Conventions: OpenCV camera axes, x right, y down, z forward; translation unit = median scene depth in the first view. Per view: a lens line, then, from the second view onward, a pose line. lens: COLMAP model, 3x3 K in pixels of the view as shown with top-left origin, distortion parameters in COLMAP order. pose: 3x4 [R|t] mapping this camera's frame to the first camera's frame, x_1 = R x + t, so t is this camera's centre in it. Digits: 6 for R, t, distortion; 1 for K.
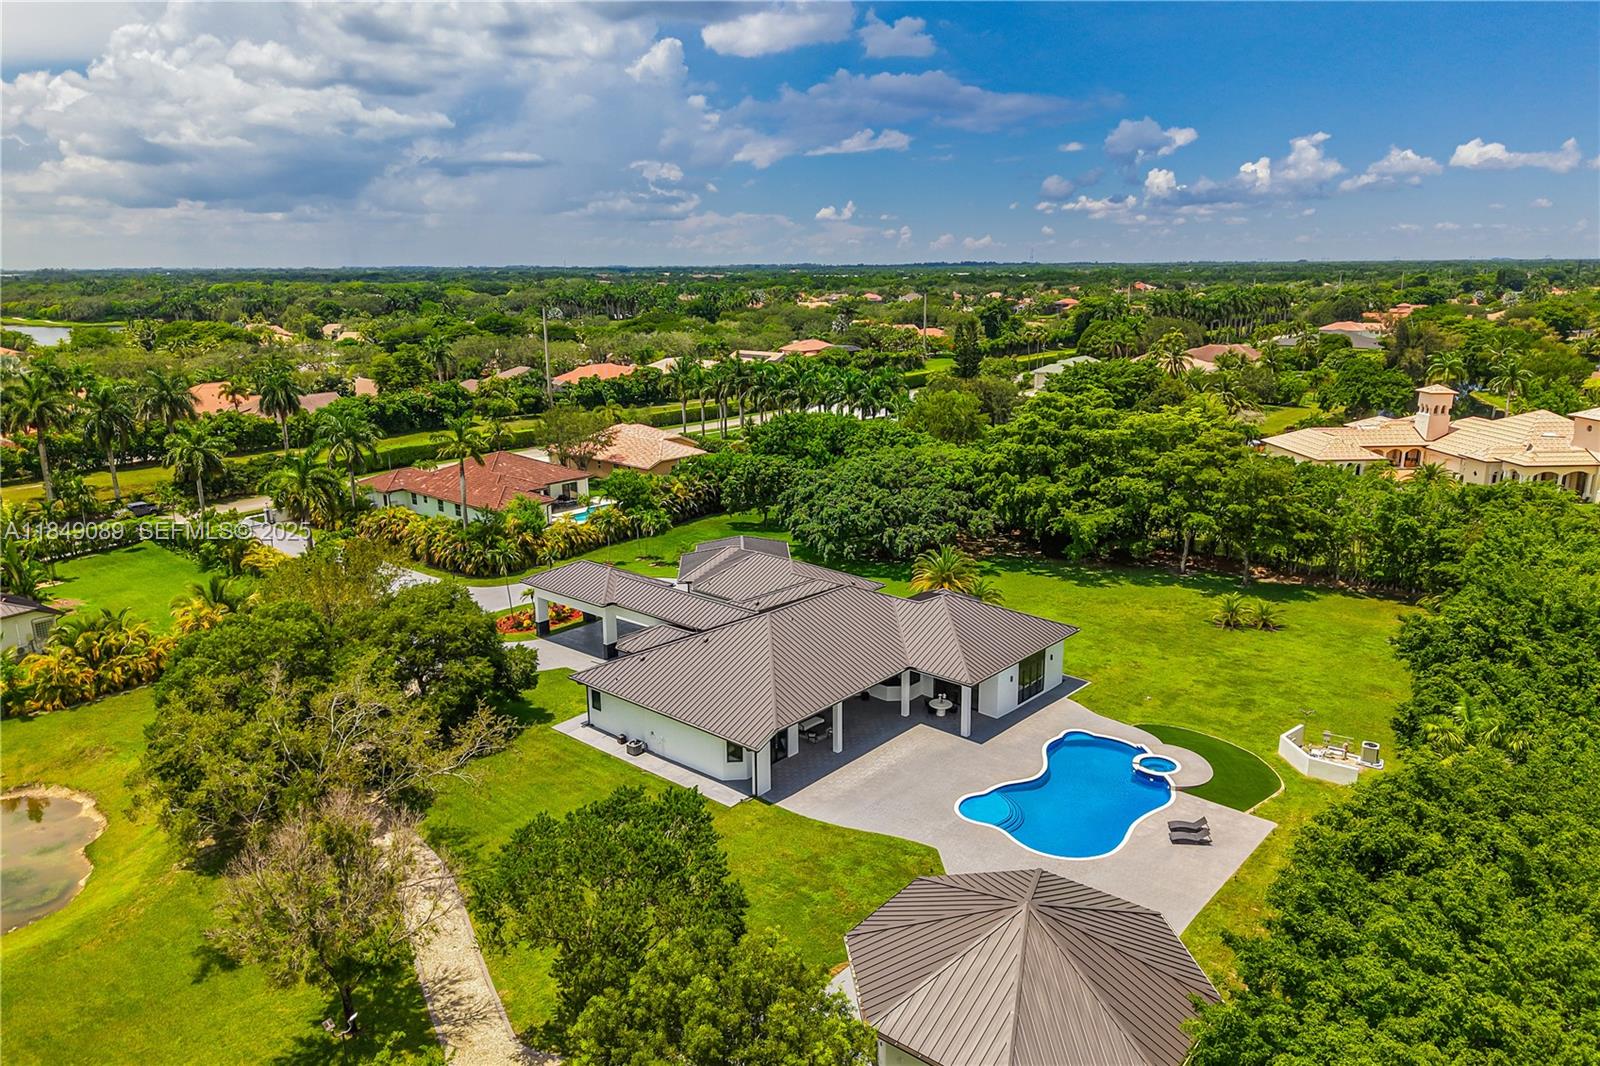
lens RADIAL K [[1109.4, 0, 792.3], [0, 1109.4, 527.5], [0, 0, 1]] dist [0.026746, -0.002417]
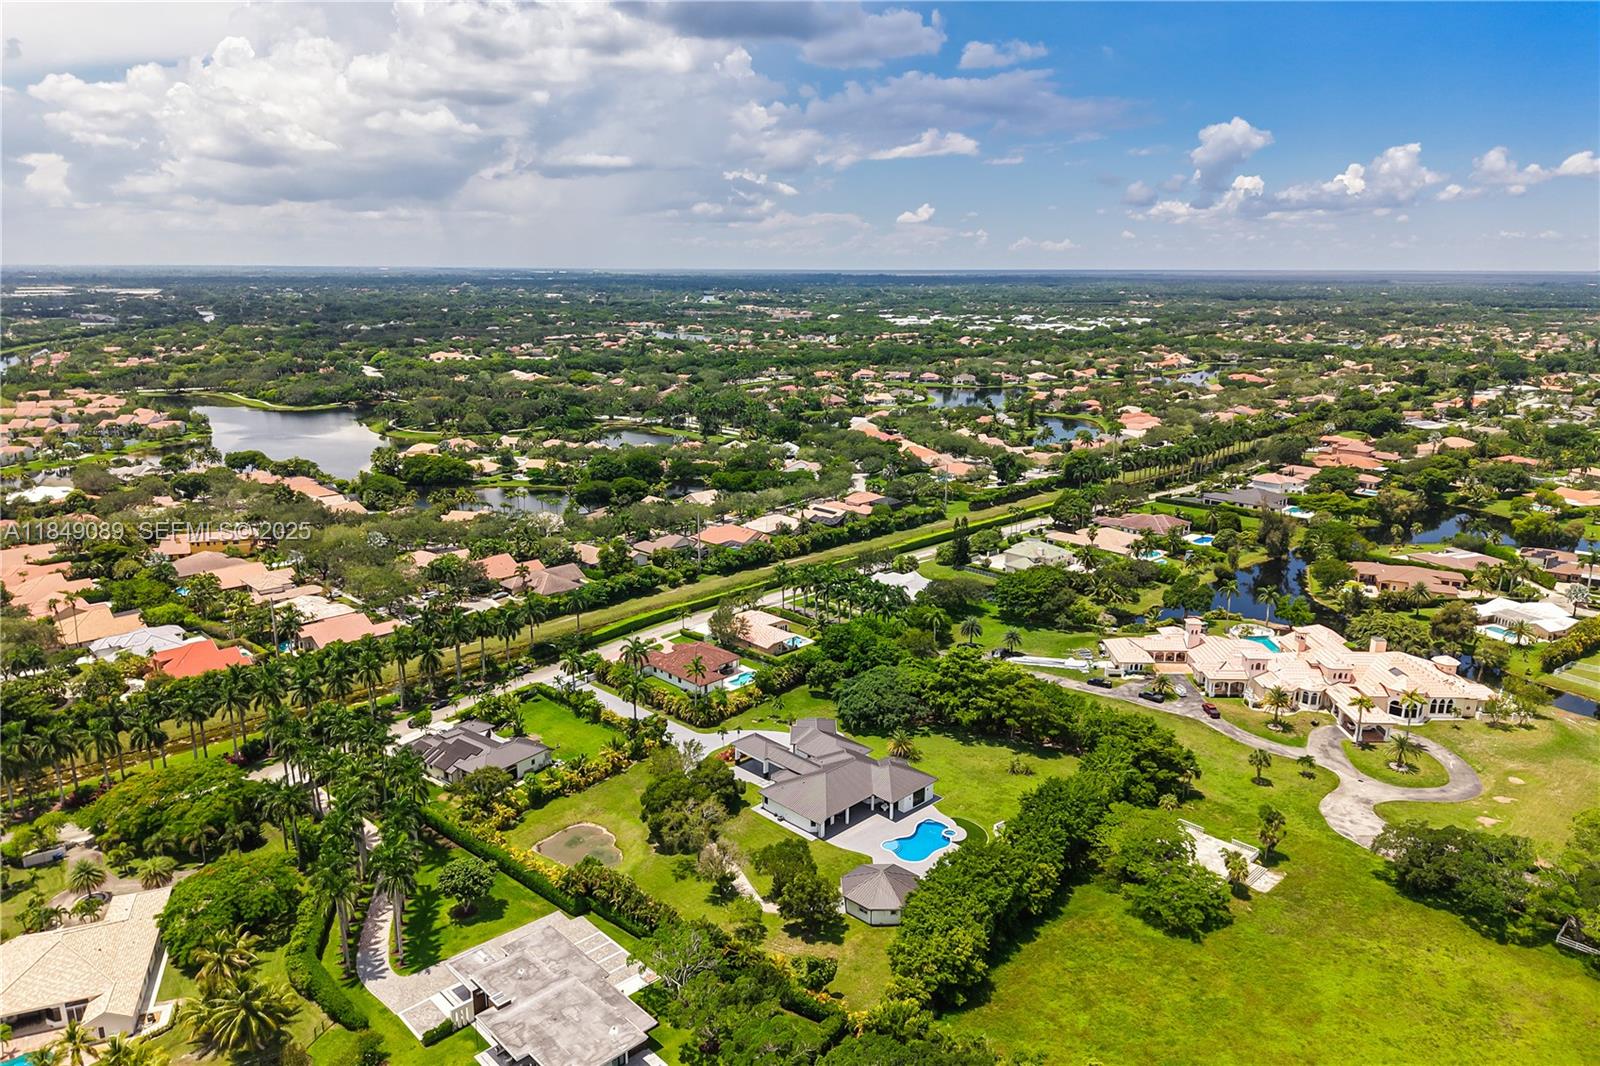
lens RADIAL K [[1143.6, 0, 798.5], [0, 1143.6, 497.0], [0, 0, 1]] dist [0.084989, -0.067948]
pose [[0.997977, 0.029193, -0.056483, 0.038501], [-0.030078, 0.999437, -0.014875, -0.408866], [0.056017, 0.016544, 0.998293, -1.384735]]
